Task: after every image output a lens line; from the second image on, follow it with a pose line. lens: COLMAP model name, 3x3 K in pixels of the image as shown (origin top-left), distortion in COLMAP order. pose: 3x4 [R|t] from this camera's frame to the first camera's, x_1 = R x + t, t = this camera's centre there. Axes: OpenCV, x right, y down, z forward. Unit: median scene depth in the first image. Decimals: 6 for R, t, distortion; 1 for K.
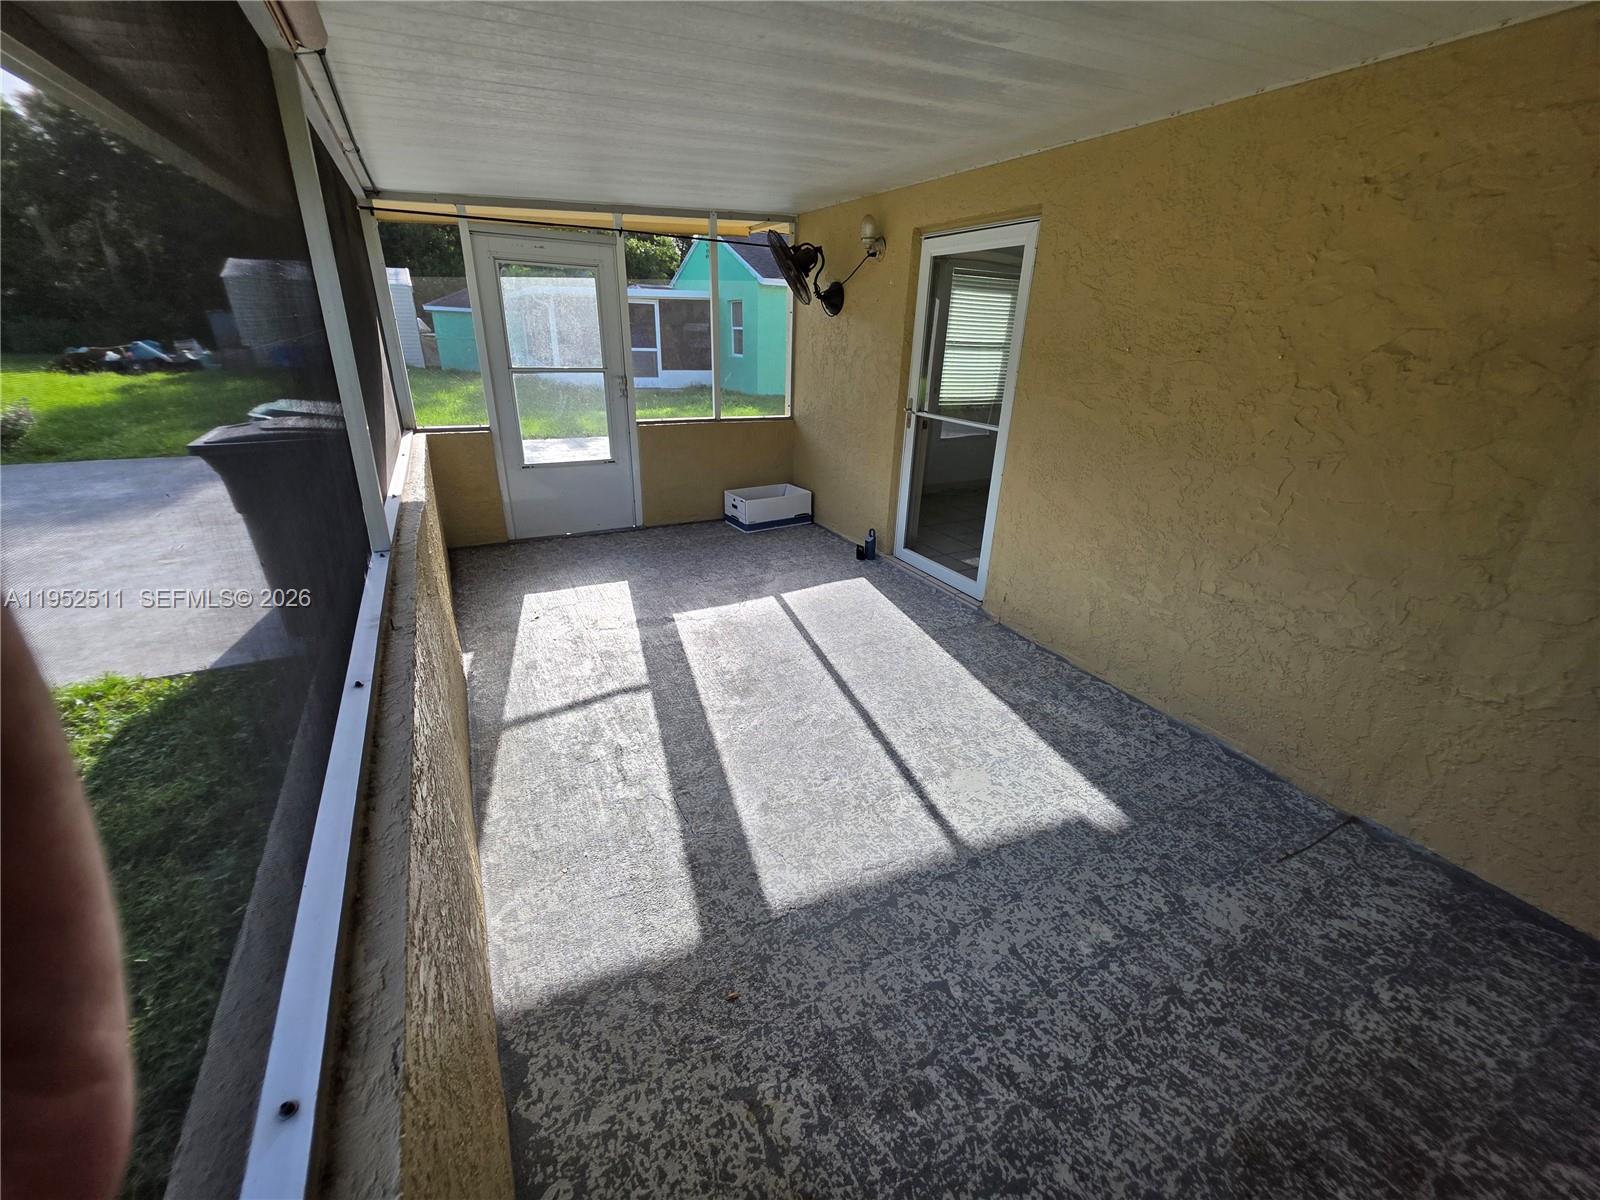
lens RADIAL K [[636.0, 0, 804.6], [0, 636.0, 597.3], [0, 0, 1]] dist [-0.000021, -0.000197]
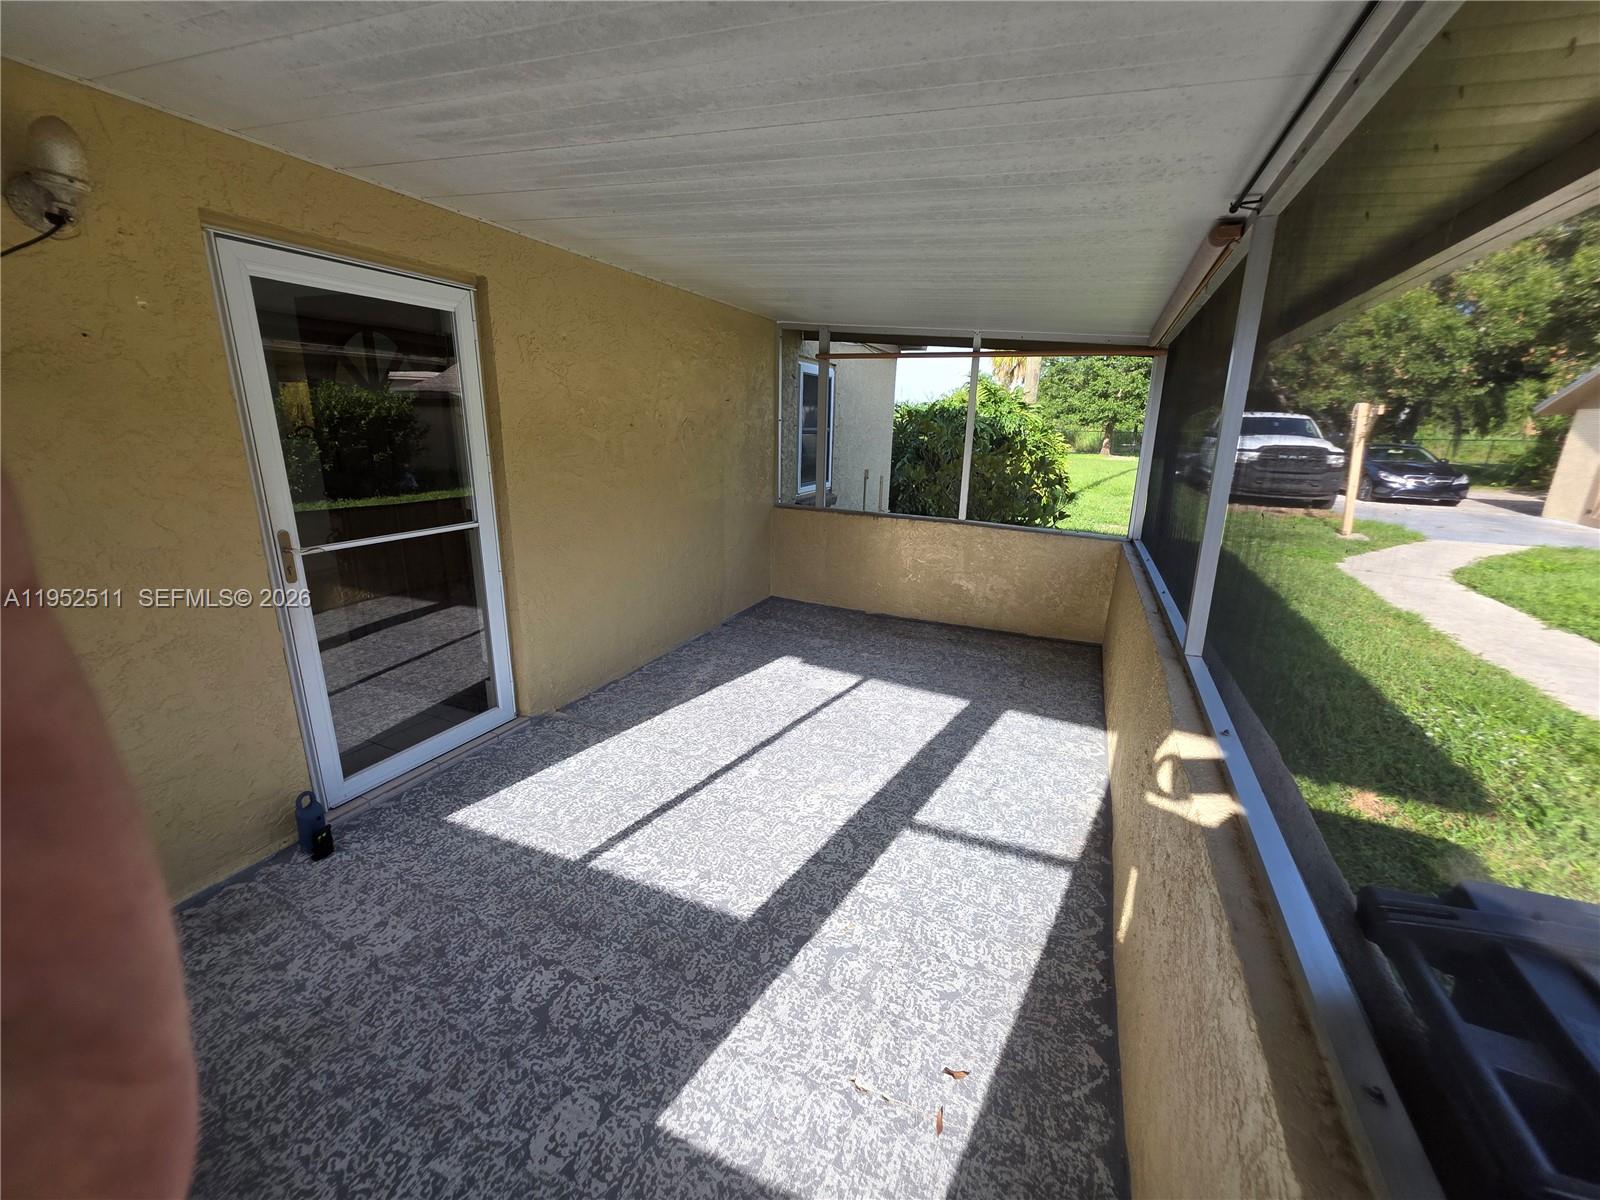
lens RADIAL K [[636.0, 0, 804.6], [0, 636.0, 597.3], [0, 0, 1]] dist [-0.000021, -0.000197]
pose [[-0.613323, -0.256278, 0.747099, -0.837438], [0.265446, 0.823995, 0.500571, -0.680547], [-0.743891, 0.505326, -0.437347, 1.527329]]
